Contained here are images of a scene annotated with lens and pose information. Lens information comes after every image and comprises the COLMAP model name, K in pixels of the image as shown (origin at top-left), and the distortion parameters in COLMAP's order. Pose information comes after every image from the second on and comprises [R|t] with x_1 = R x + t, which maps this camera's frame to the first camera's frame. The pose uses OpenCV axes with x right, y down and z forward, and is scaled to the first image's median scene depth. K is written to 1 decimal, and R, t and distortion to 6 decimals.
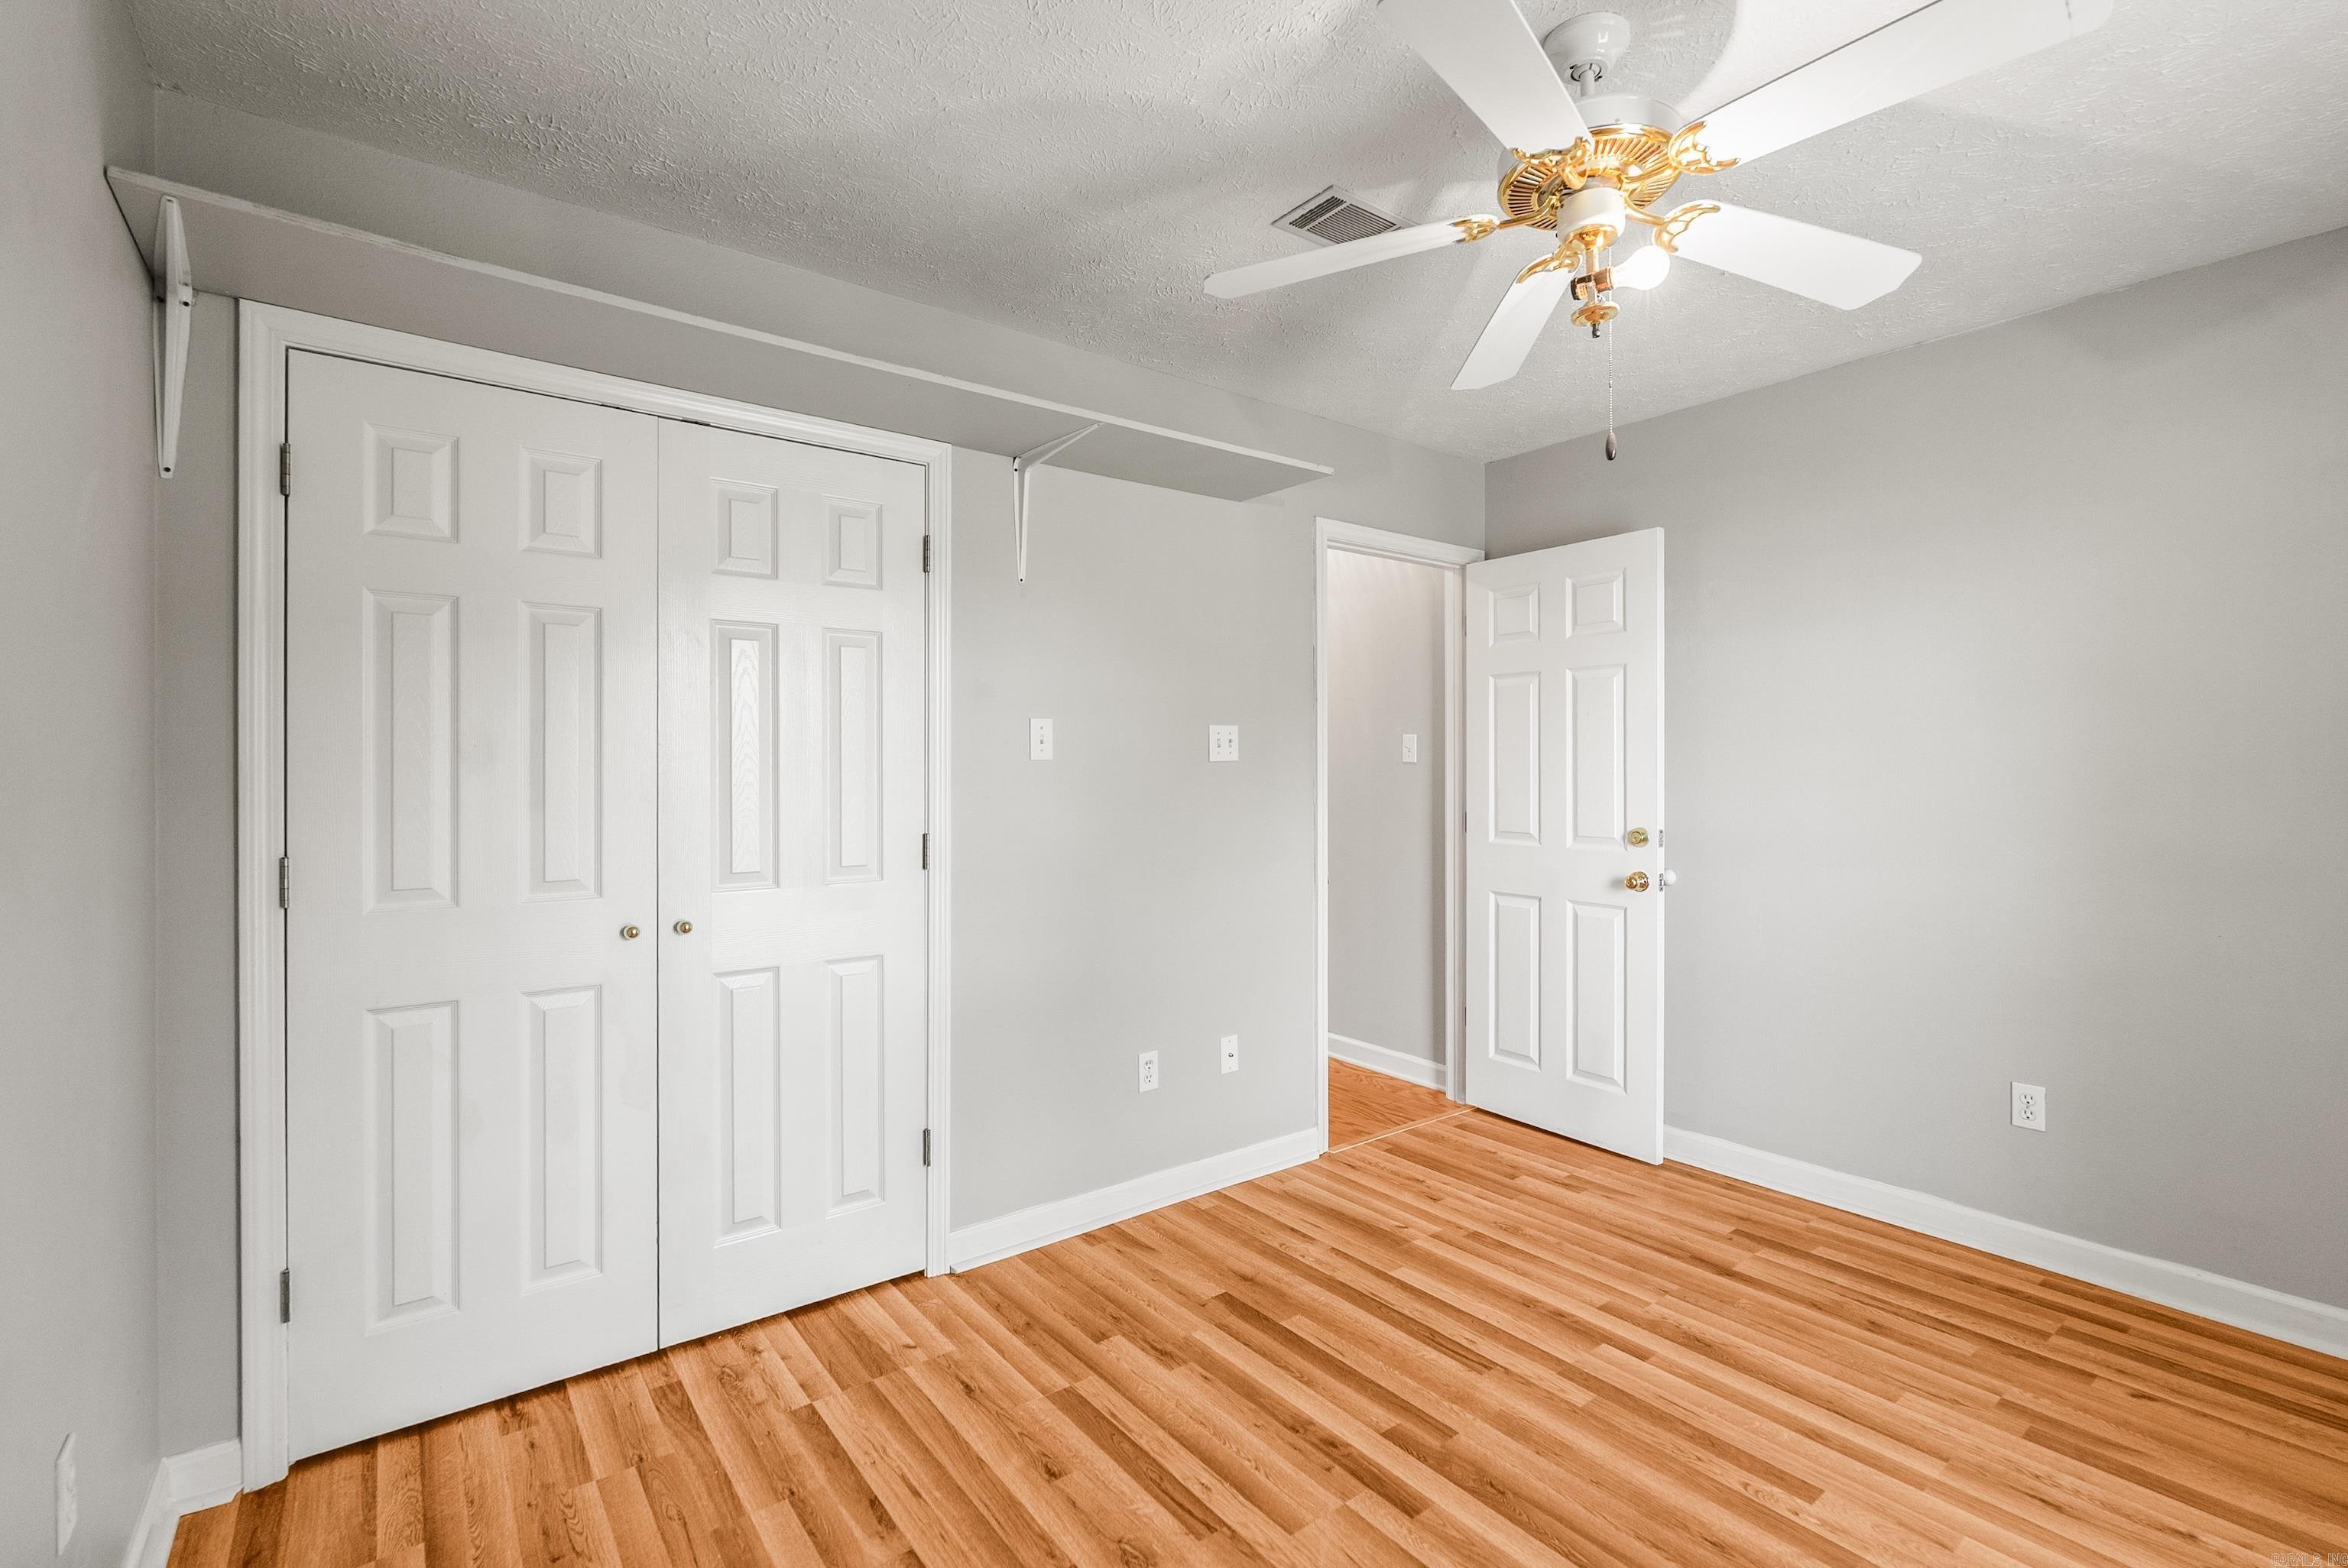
lens RADIAL K [[1060.0, 0, 1174.6], [0, 1060.0, 774.7], [0, 0, 1]] dist [-0.013822, 0.002702]
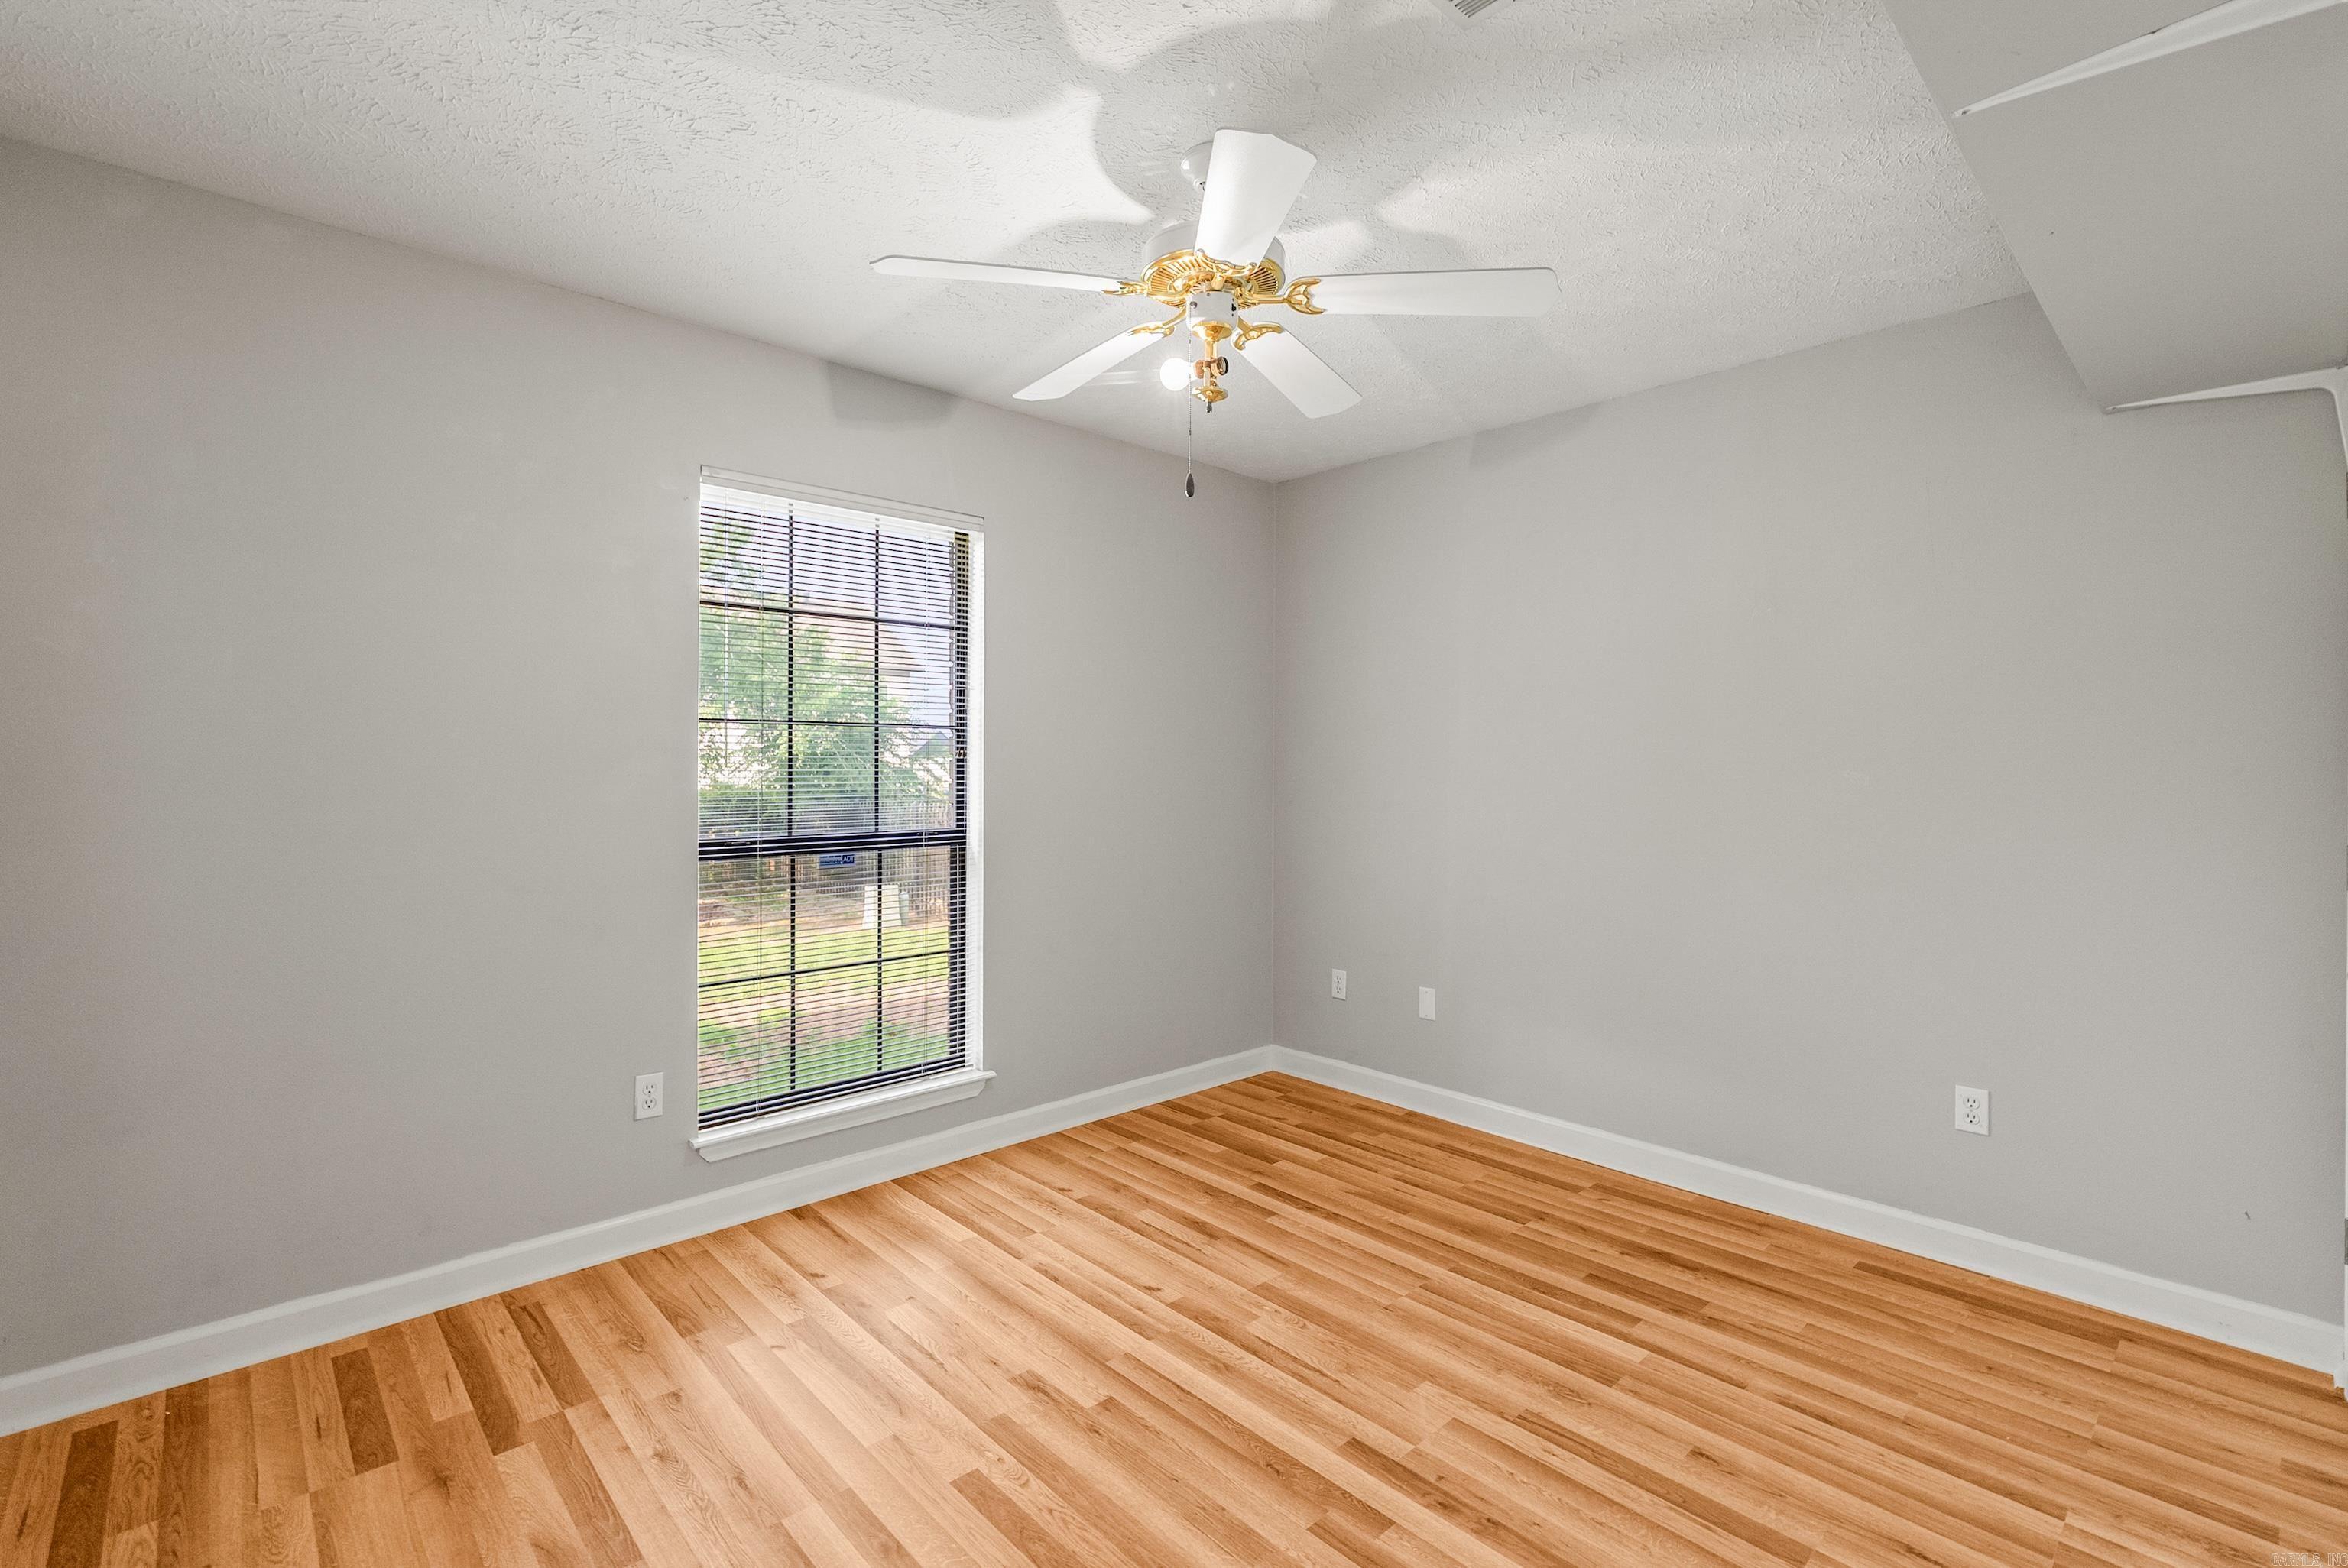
lens RADIAL K [[1060.0, 0, 1175.0], [0, 1060.0, 773.9], [0, 0, 1]] dist [-0.013822, 0.002702]
pose [[-0.995158, -0.001972, -0.098272, 0.487474], [-0.003721, 0.999838, 0.017608, -0.009977], [0.098222, 0.017888, -0.995004, 1.934260]]
